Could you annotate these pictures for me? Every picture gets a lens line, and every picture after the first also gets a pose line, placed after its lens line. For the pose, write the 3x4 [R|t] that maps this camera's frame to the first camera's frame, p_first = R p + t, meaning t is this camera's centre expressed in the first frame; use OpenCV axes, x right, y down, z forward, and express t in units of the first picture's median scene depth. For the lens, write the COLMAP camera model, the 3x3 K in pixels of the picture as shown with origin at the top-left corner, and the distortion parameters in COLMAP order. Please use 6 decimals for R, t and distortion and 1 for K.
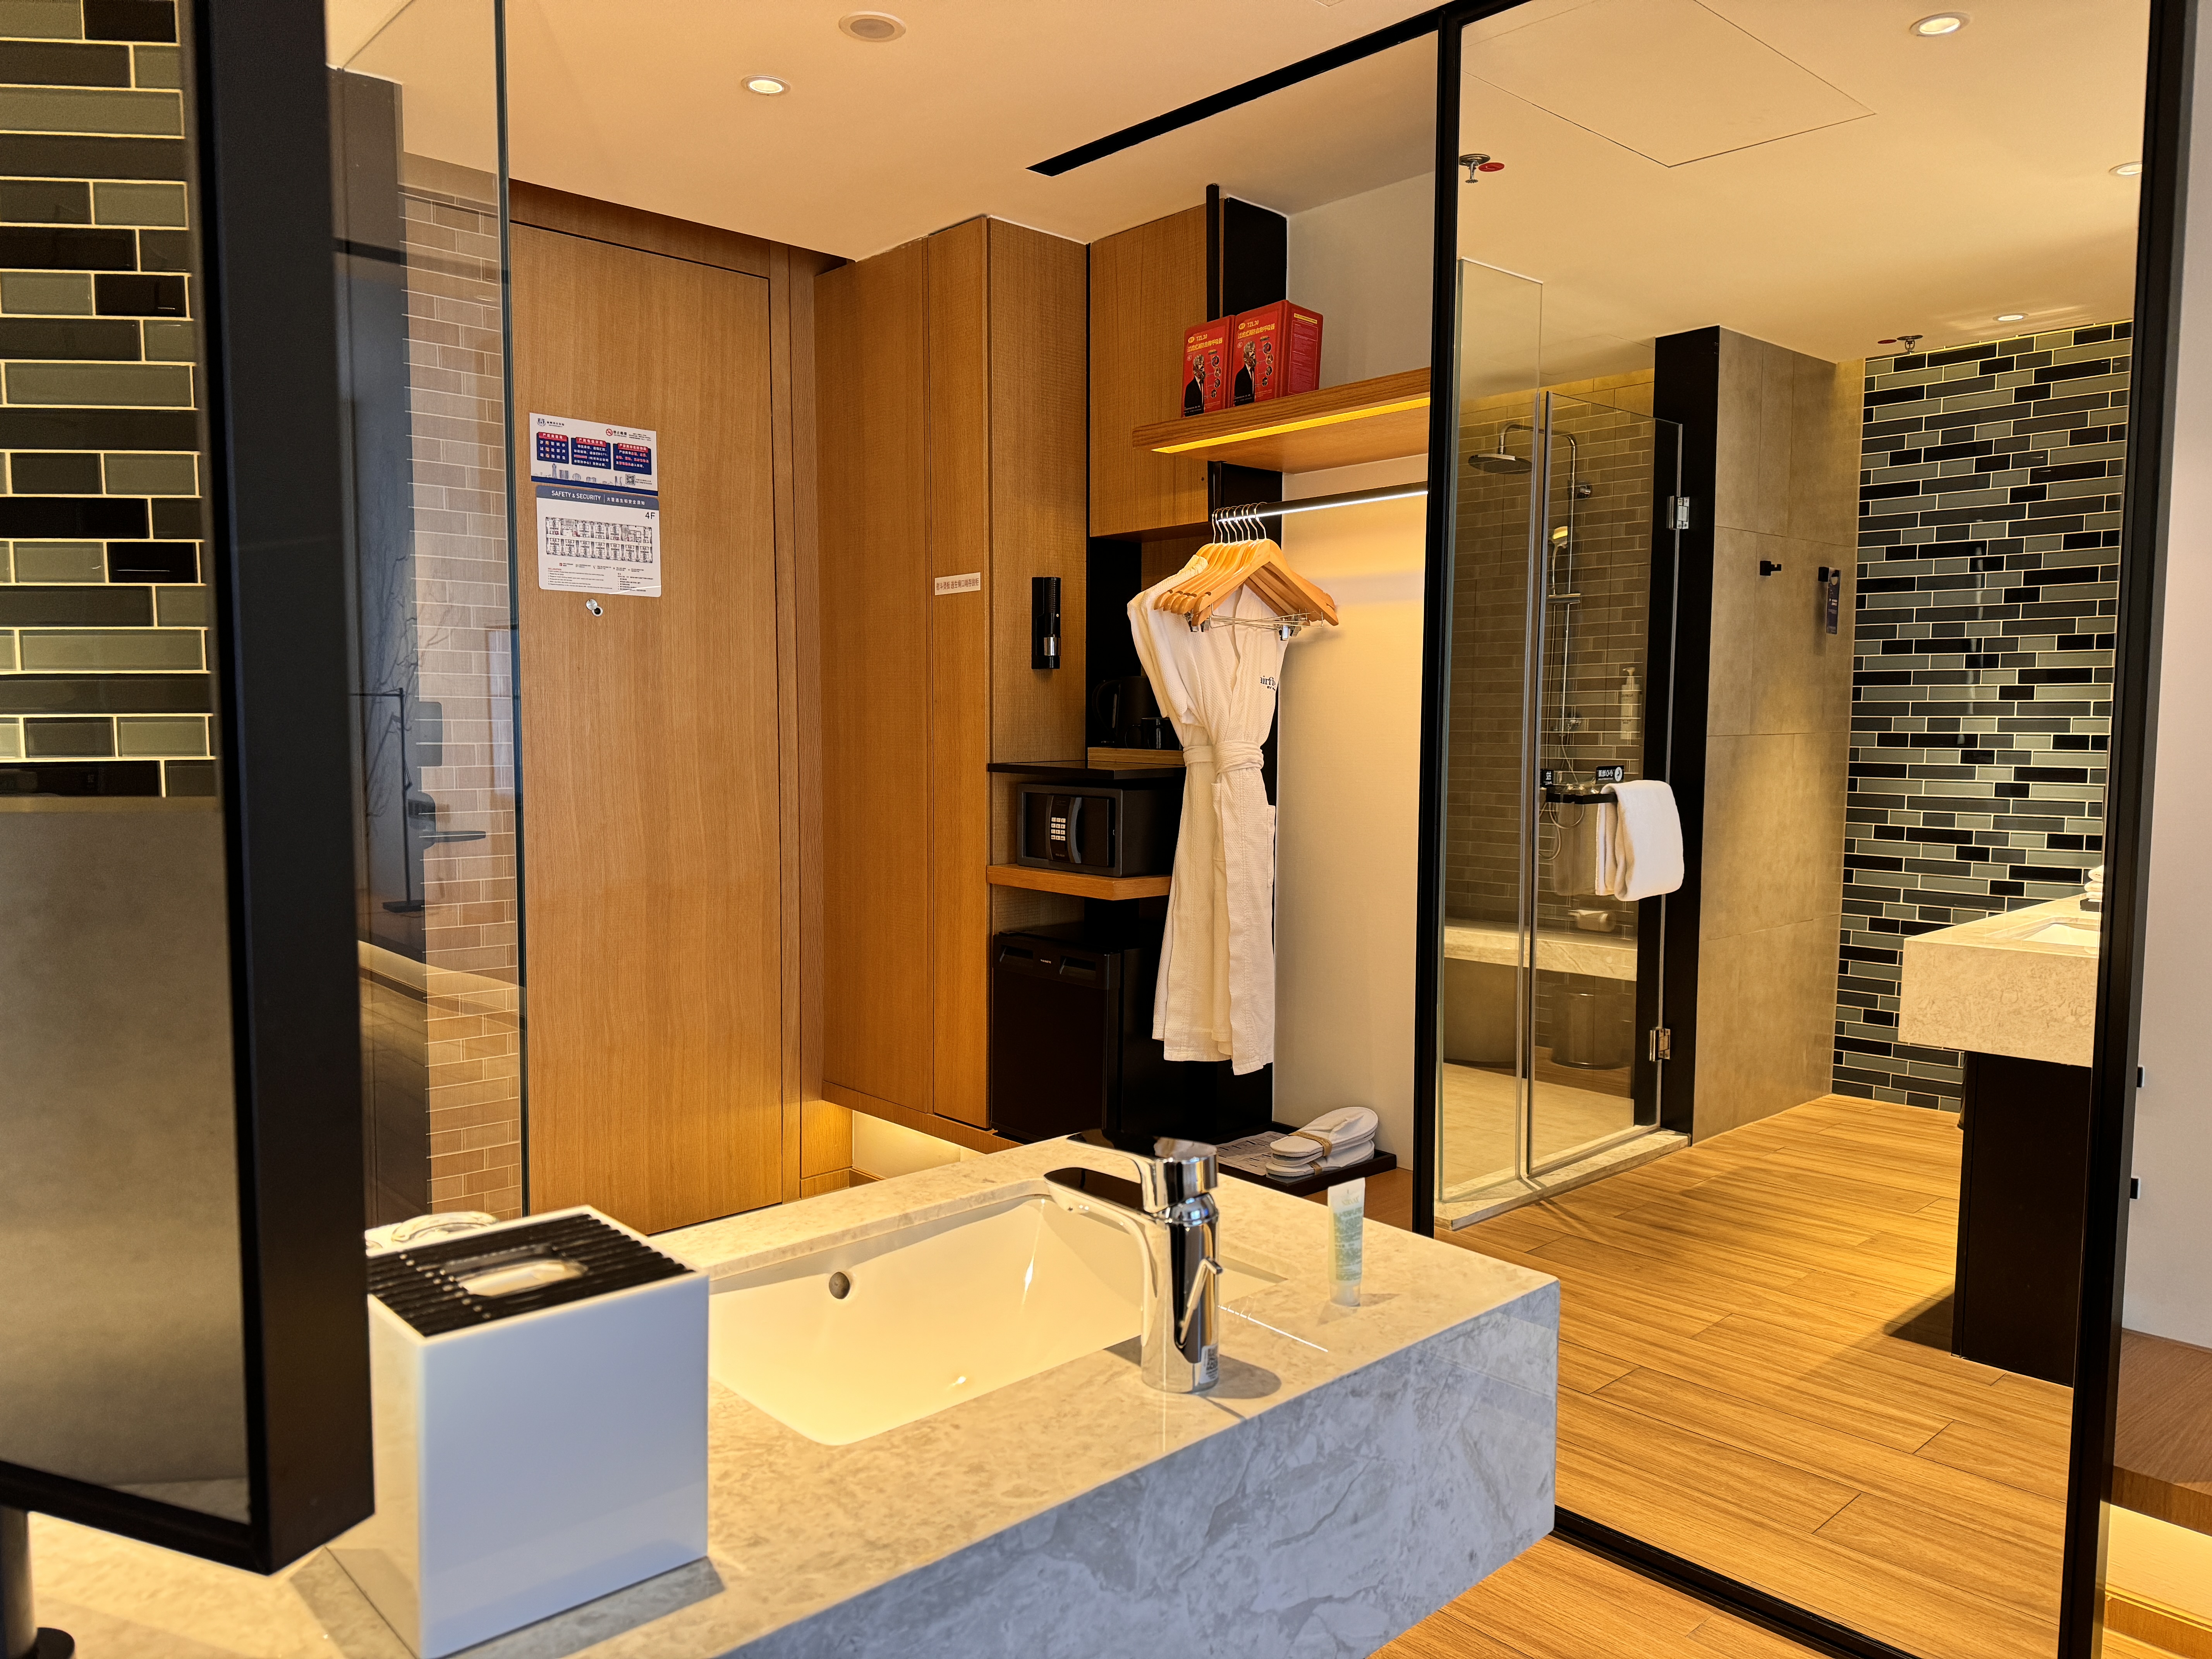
lens RADIAL K [[1579.0, 0, 1106.0], [0, 1579.0, 829.5], [0, 0, 1]] dist [0.009174, 0.000609]
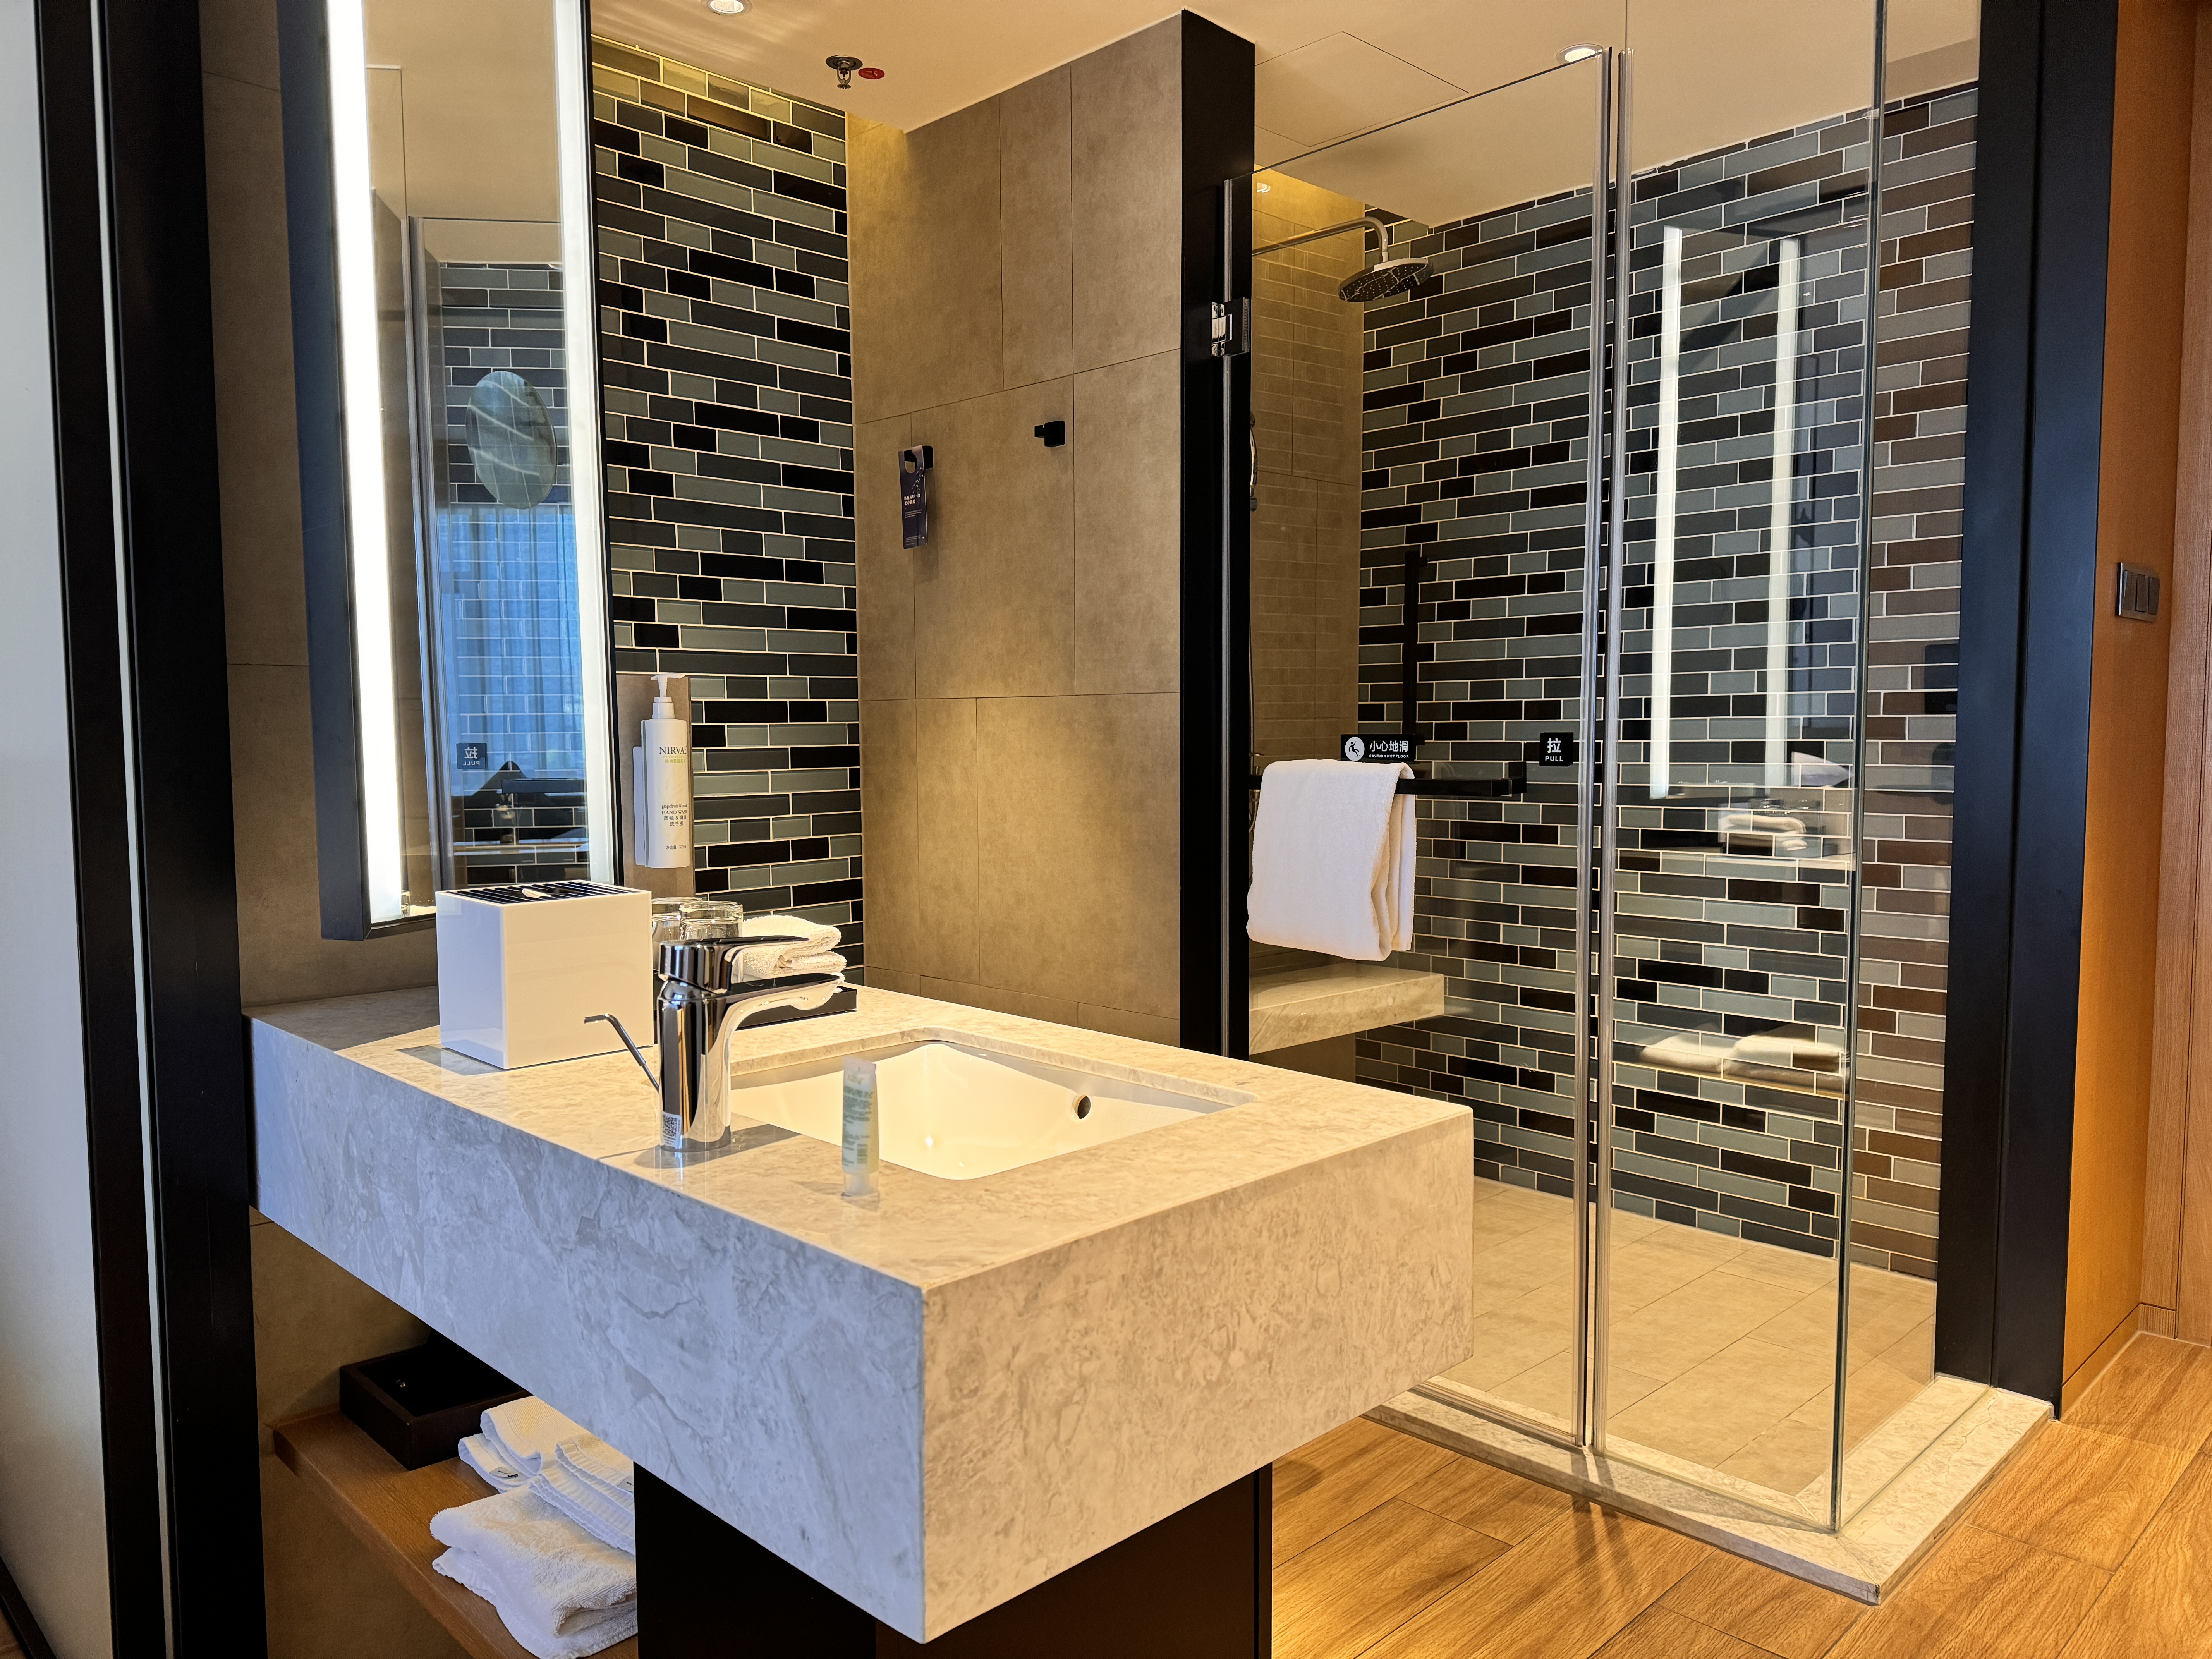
lens RADIAL K [[1579.0, 0, 1106.0], [0, 1579.0, 829.5], [0, 0, 1]] dist [0.009174, 0.000609]
pose [[0.042177, 0.071530, -0.996546, 1.033728], [-0.077961, 0.994628, 0.068092, 0.027810], [0.996064, 0.074819, 0.047527, 1.095177]]
